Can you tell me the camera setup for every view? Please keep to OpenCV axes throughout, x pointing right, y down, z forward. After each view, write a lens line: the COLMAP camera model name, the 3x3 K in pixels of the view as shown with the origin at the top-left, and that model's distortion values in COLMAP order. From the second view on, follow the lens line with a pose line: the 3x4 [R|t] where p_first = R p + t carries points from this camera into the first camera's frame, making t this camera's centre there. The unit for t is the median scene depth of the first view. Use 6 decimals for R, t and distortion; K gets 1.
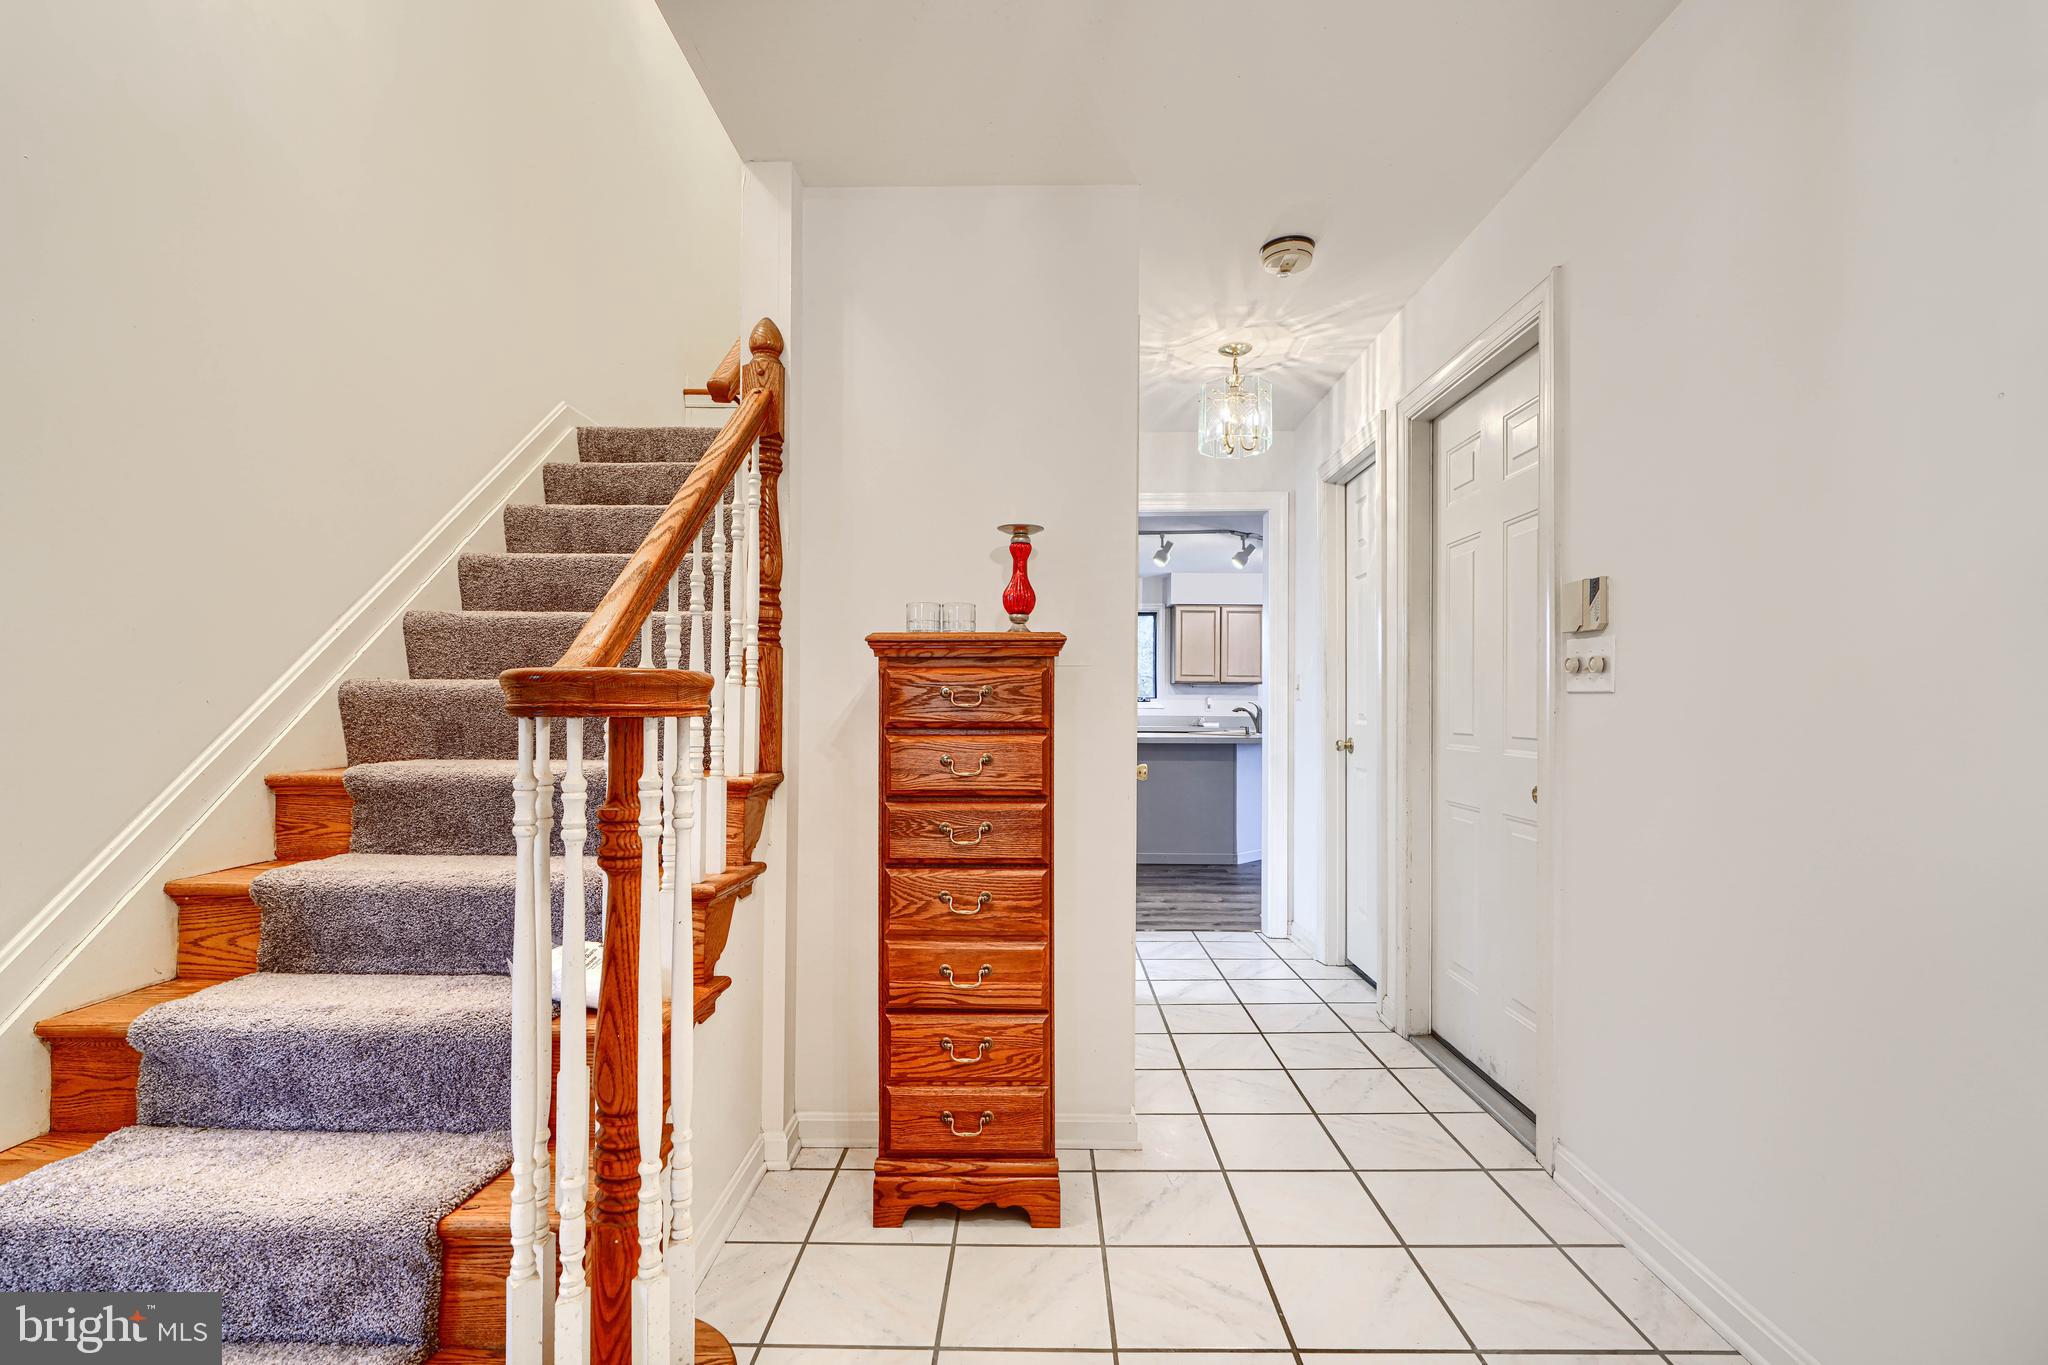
lens RADIAL K [[927.0, 0, 1023.3], [0, 927.0, 699.6], [0, 0, 1]] dist [-0.001608, 0.000299]
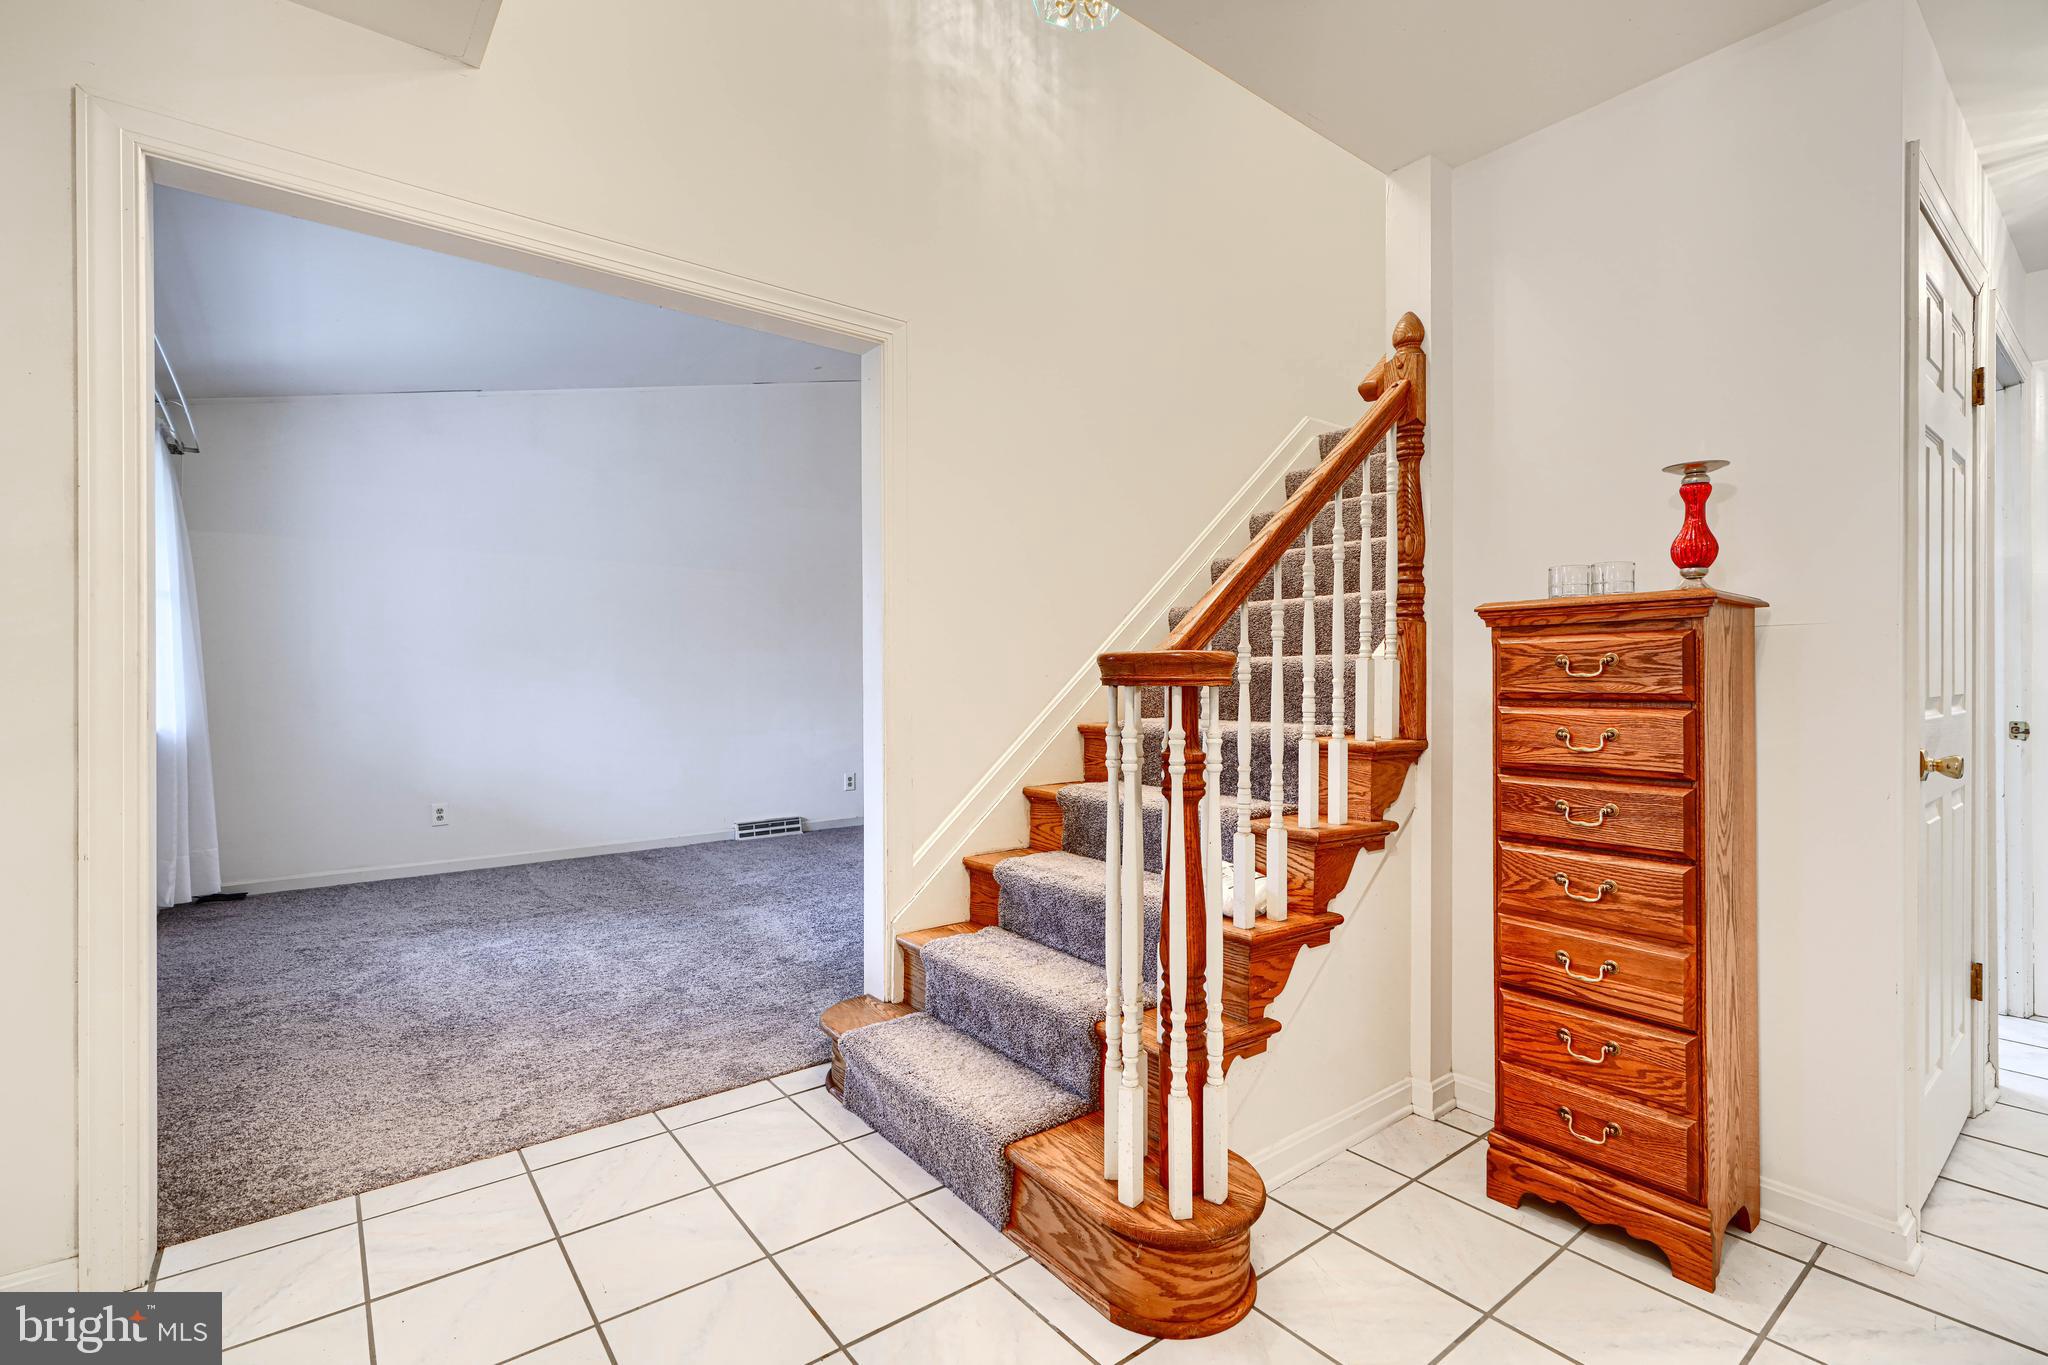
lens RADIAL K [[927.0, 0, 1015.2], [0, 927.0, 672.9], [0, 0, 1]] dist [-0.001608, 0.000299]
pose [[0.619835, -0.008477, -0.784687, 0.311250], [0.010308, 0.999943, -0.002660, 0.000350], [0.784665, -0.006439, 0.619887, -0.017785]]
